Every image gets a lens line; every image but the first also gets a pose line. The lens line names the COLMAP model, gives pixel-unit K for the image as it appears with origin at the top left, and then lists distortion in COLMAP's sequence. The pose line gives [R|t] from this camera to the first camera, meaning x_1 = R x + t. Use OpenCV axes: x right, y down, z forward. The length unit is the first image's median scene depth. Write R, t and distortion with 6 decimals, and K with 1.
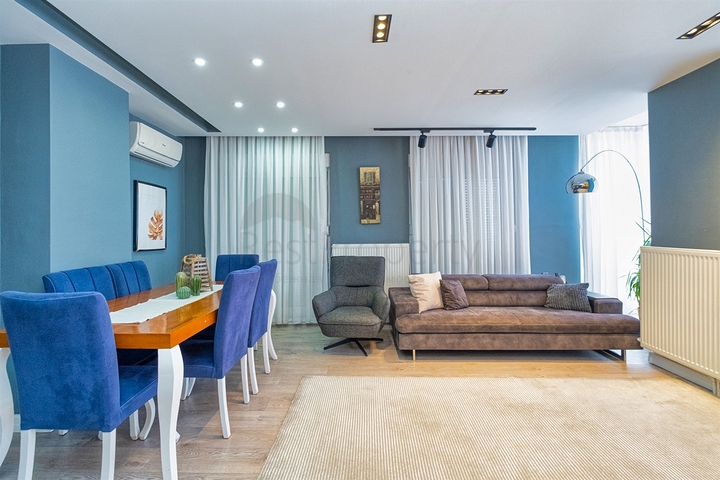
lens RADIAL K [[318.6, 0, 351.6], [0, 318.6, 231.4], [0, 0, 1]] dist [-0.004846, 0.001983]
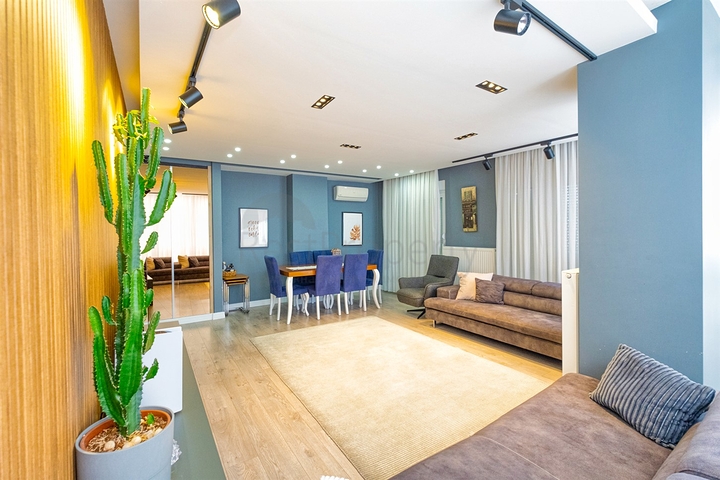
lens RADIAL K [[318.6, 0, 359.4], [0, 318.6, 237.3], [0, 0, 1]] dist [-0.004846, 0.001983]
pose [[0.567335, 0.021459, -0.823208, 1.038673], [0.008501, 0.999455, 0.031912, -0.055025], [0.823443, -0.025103, 0.566843, -0.098637]]
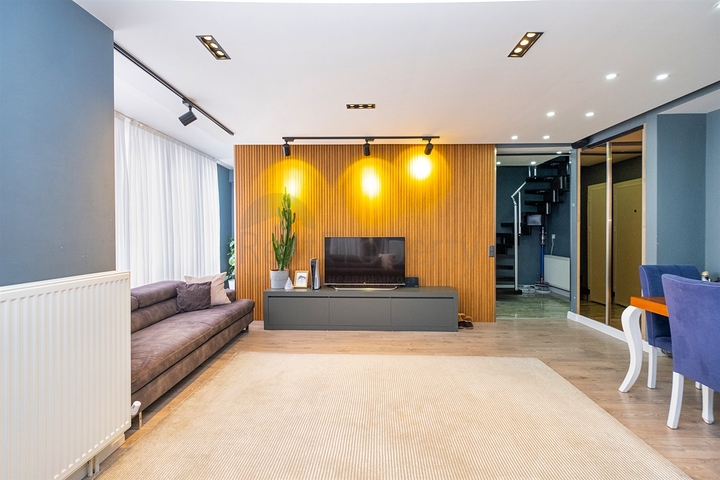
lens RADIAL K [[318.6, 0, 359.2], [0, 318.6, 234.7], [0, 0, 1]] dist [-0.004846, 0.001983]
pose [[-0.999762, 0.007292, 0.020555, 0.332266], [0.007357, 0.999968, 0.003102, -0.004760], [-0.020532, 0.003252, -0.999784, 1.140850]]
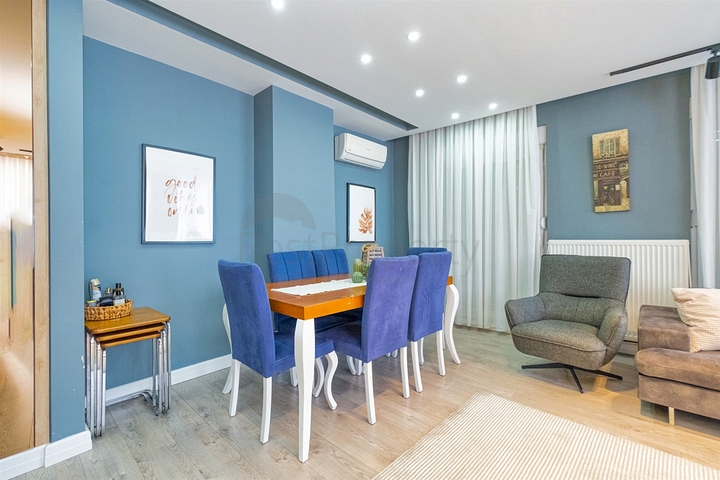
lens RADIAL K [[318.6, 0, 357.5], [0, 318.6, 235.9], [0, 0, 1]] dist [-0.004846, 0.001983]
pose [[0.750377, 0.001273, -0.661009, 0.125148], [0.004457, 0.999966, 0.006985, 0.027233], [0.660995, -0.008187, 0.750345, 0.118148]]
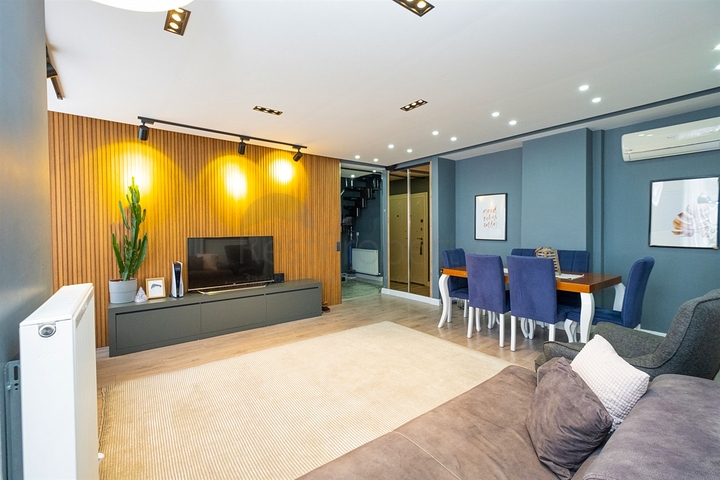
lens RADIAL K [[318.6, 0, 361.3], [0, 318.6, 237.2], [0, 0, 1]] dist [-0.004846, 0.001983]
pose [[-0.778986, 0.027368, -0.626443, 0.711029], [0.017176, 0.999603, 0.022312, -0.008141], [0.626806, 0.006621, -0.779147, 1.144677]]
